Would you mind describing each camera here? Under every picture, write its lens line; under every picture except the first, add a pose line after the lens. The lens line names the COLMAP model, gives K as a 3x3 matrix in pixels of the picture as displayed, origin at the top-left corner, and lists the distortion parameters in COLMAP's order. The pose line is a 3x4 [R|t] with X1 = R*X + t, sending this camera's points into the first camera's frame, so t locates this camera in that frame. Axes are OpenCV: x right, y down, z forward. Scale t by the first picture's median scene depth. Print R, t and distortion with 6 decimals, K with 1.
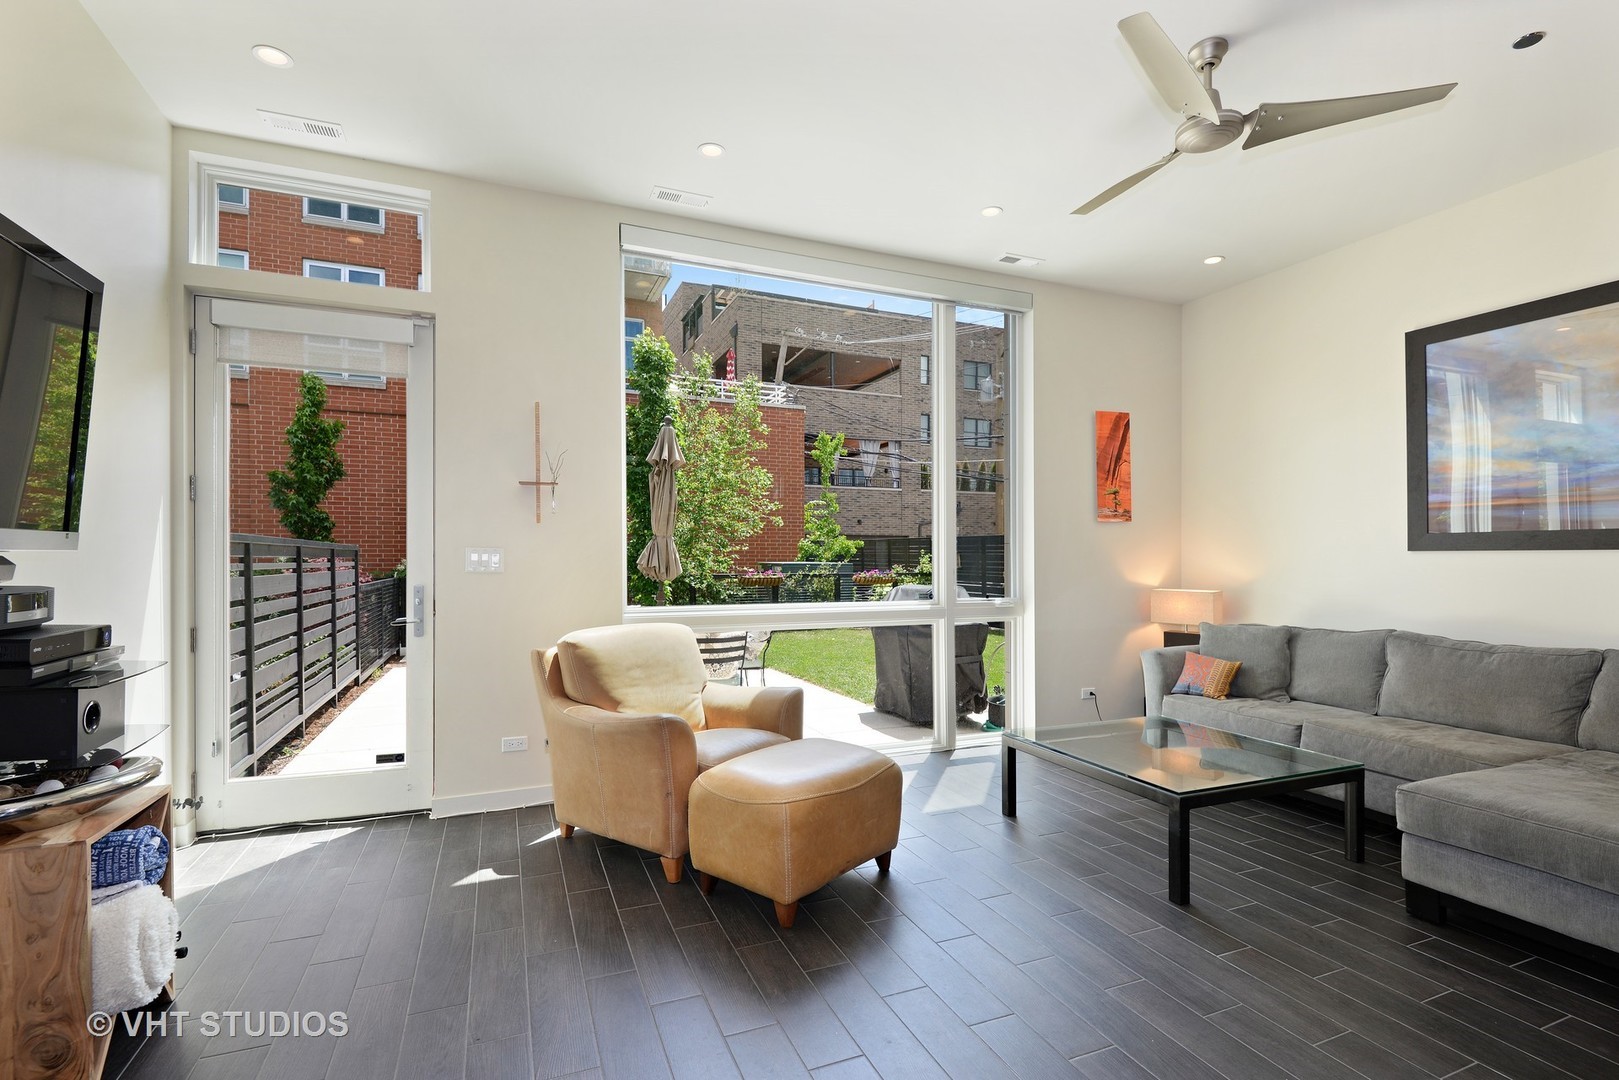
lens RADIAL K [[732.1, 0, 811.6], [0, 732.1, 551.5], [0, 0, 1]] dist [0.024715, -0.019077]
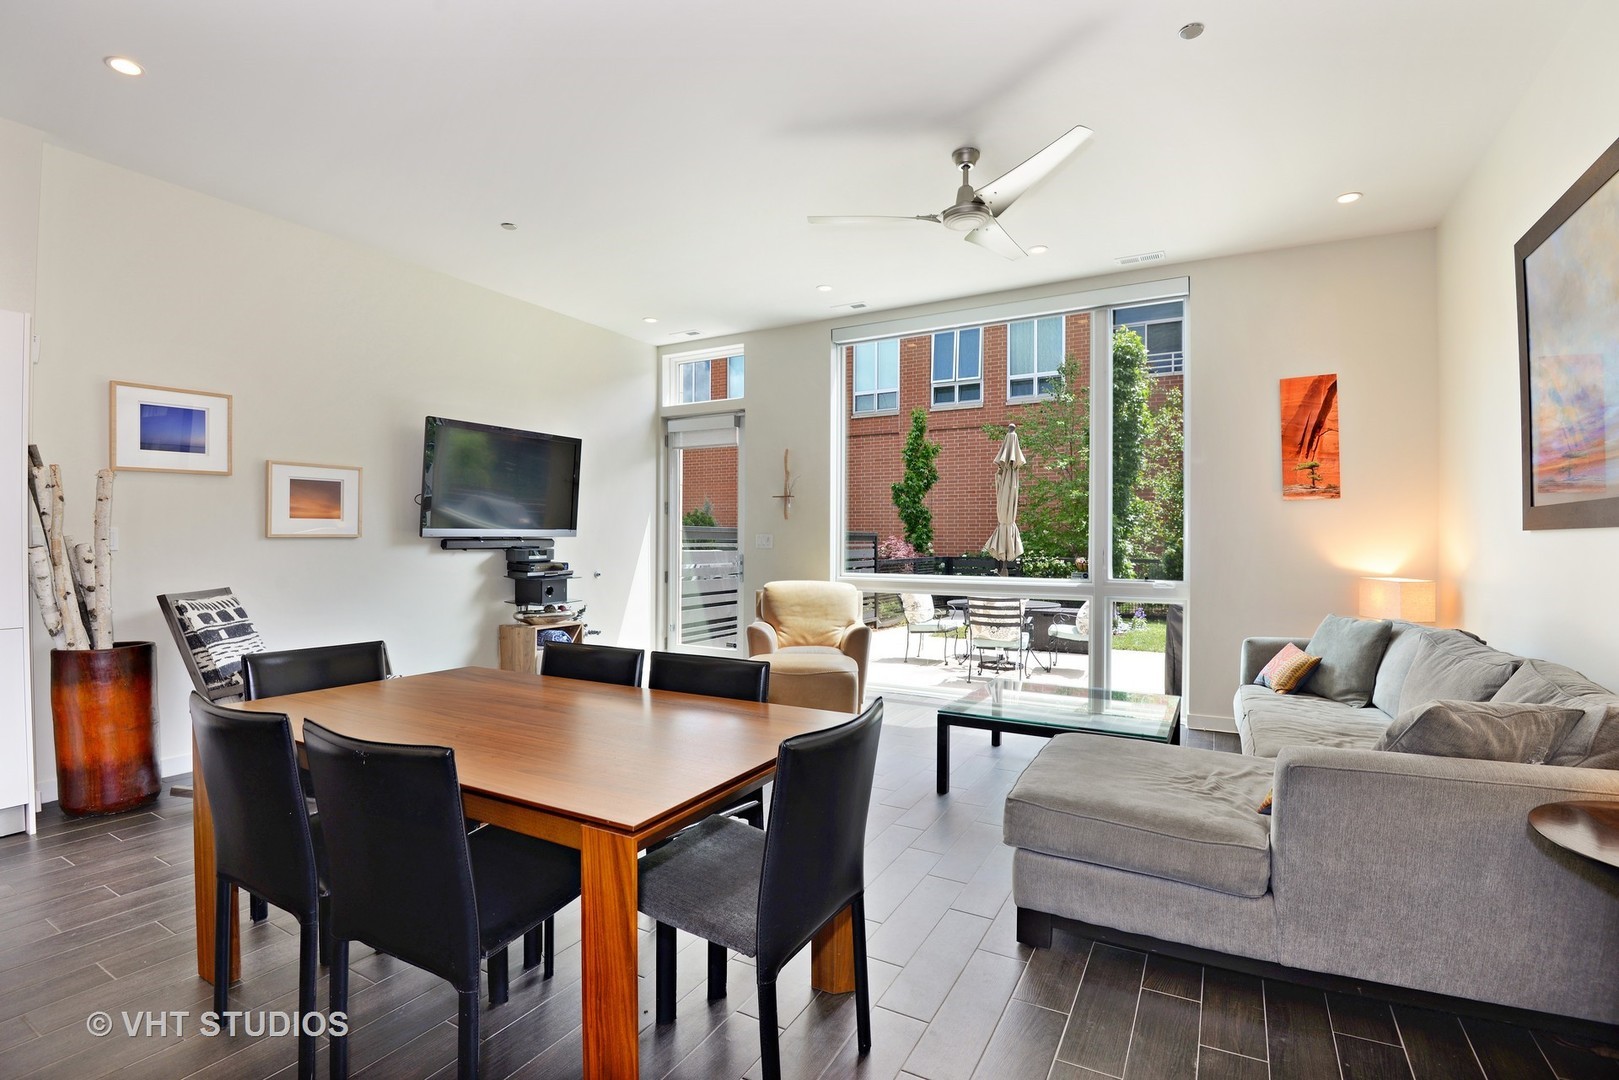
lens RADIAL K [[746.7, 0, 809.5], [0, 746.7, 540.0], [0, 0, 1]] dist [-0.055087, 0.000094]
pose [[0.615005, -0.001173, -0.788523, 0.906859], [0.004562, 0.999987, 0.002071, 0.004390], [0.788510, -0.004871, 0.615002, -0.020304]]
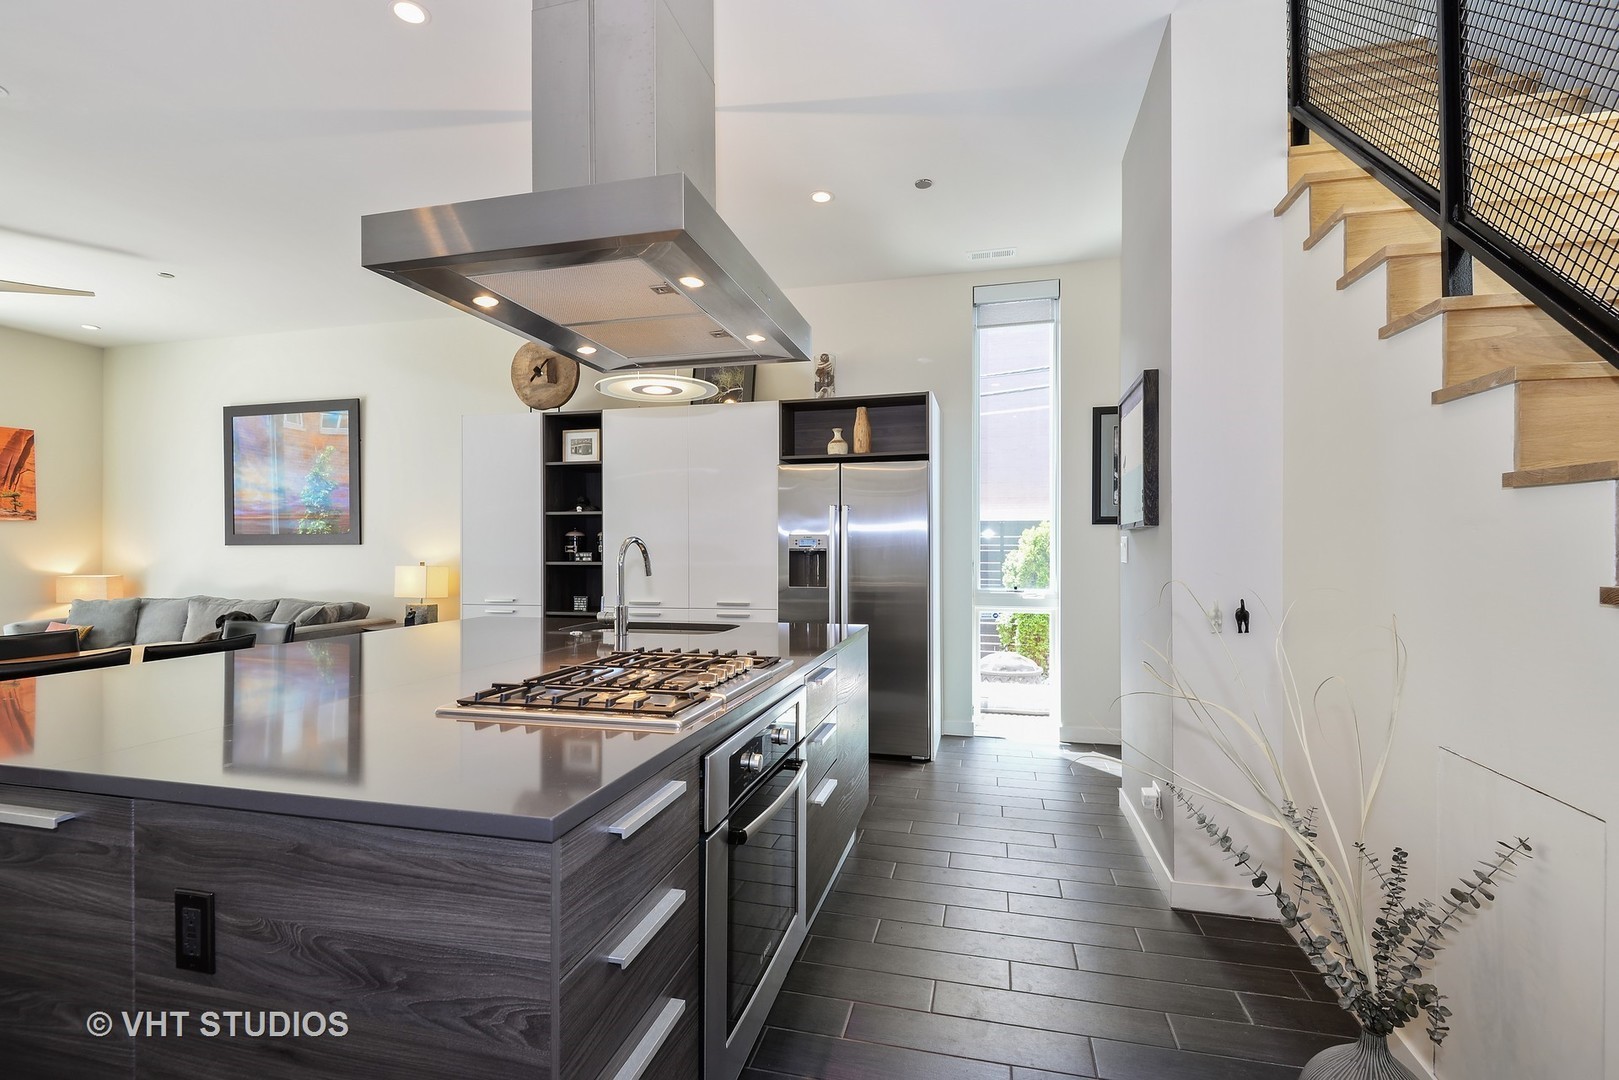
lens RADIAL K [[732.1, 0, 811.6], [0, 732.1, 551.5], [0, 0, 1]] dist [0.024715, -0.019077]
pose [[0.597768, -0.005441, 0.801651, 0.287616], [-0.003114, 0.999954, 0.009108, -0.006314], [-0.801663, -0.007941, 0.597723, -0.922013]]
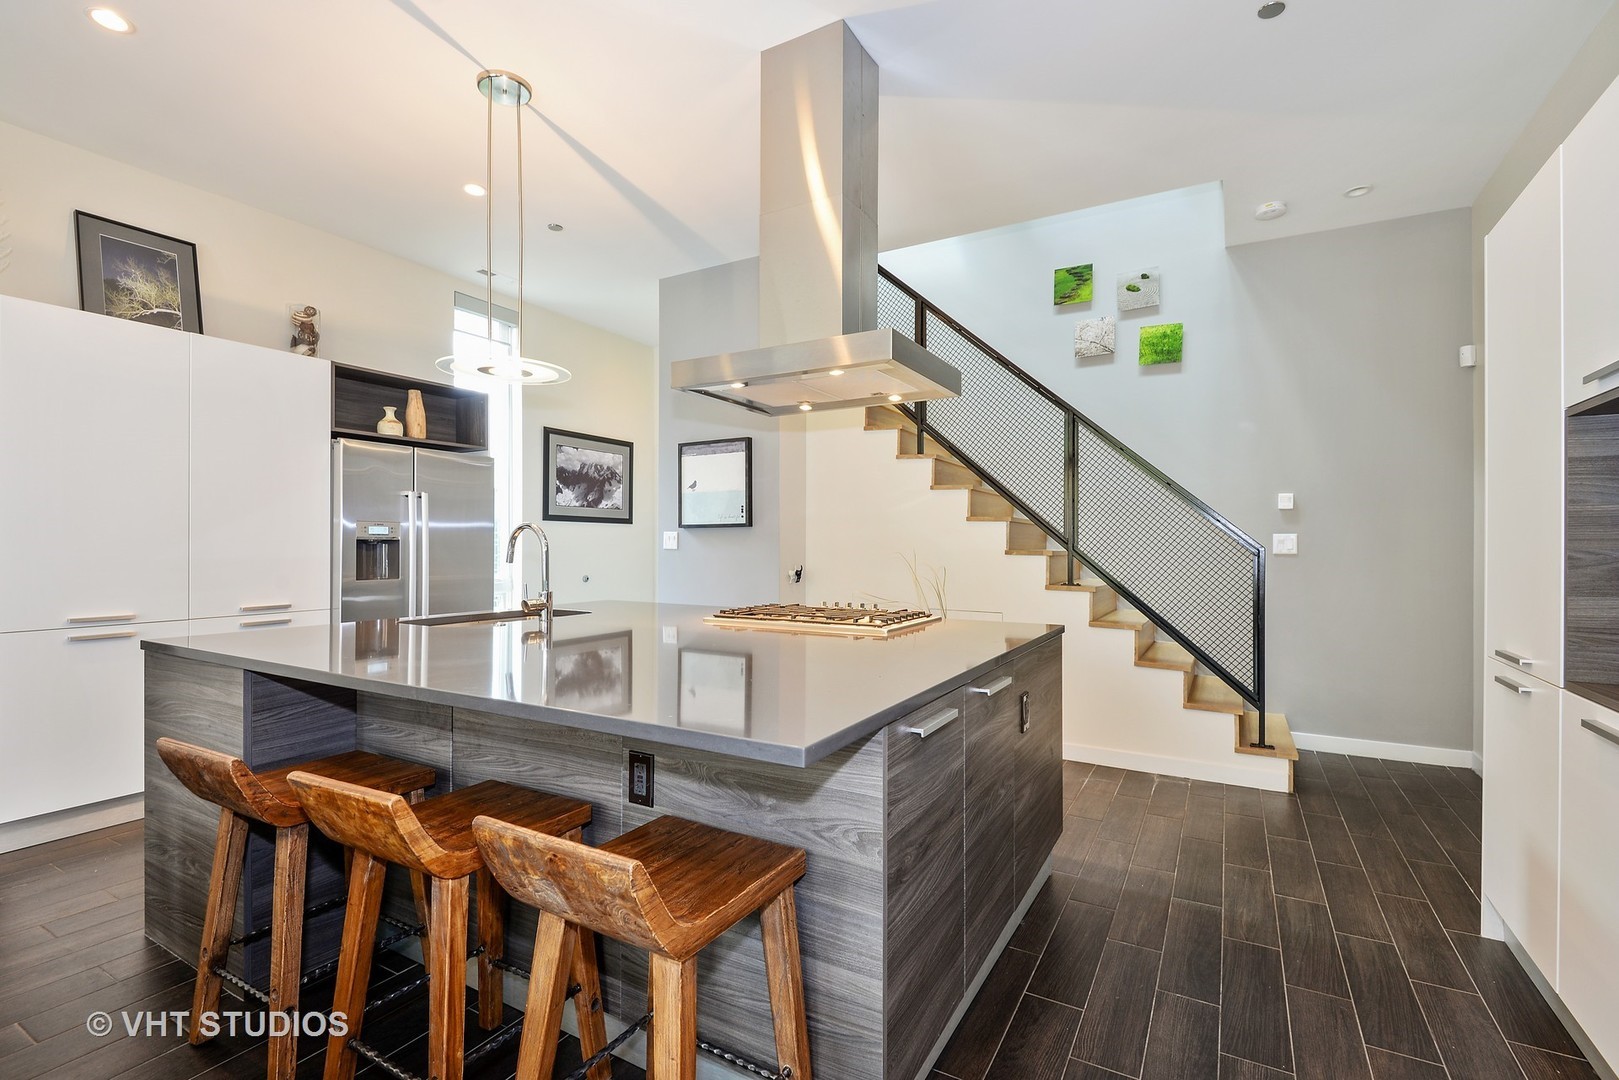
lens RADIAL K [[727.9, 0, 809.5], [0, 727.9, 543.1], [0, 0, 1]] dist [0.036499, -0.029320]
pose [[-0.605862, -0.000849, 0.795569, 0.034610], [-0.009258, 0.999939, -0.005983, 0.007695], [-0.795516, -0.010990, -0.605833, -0.147545]]
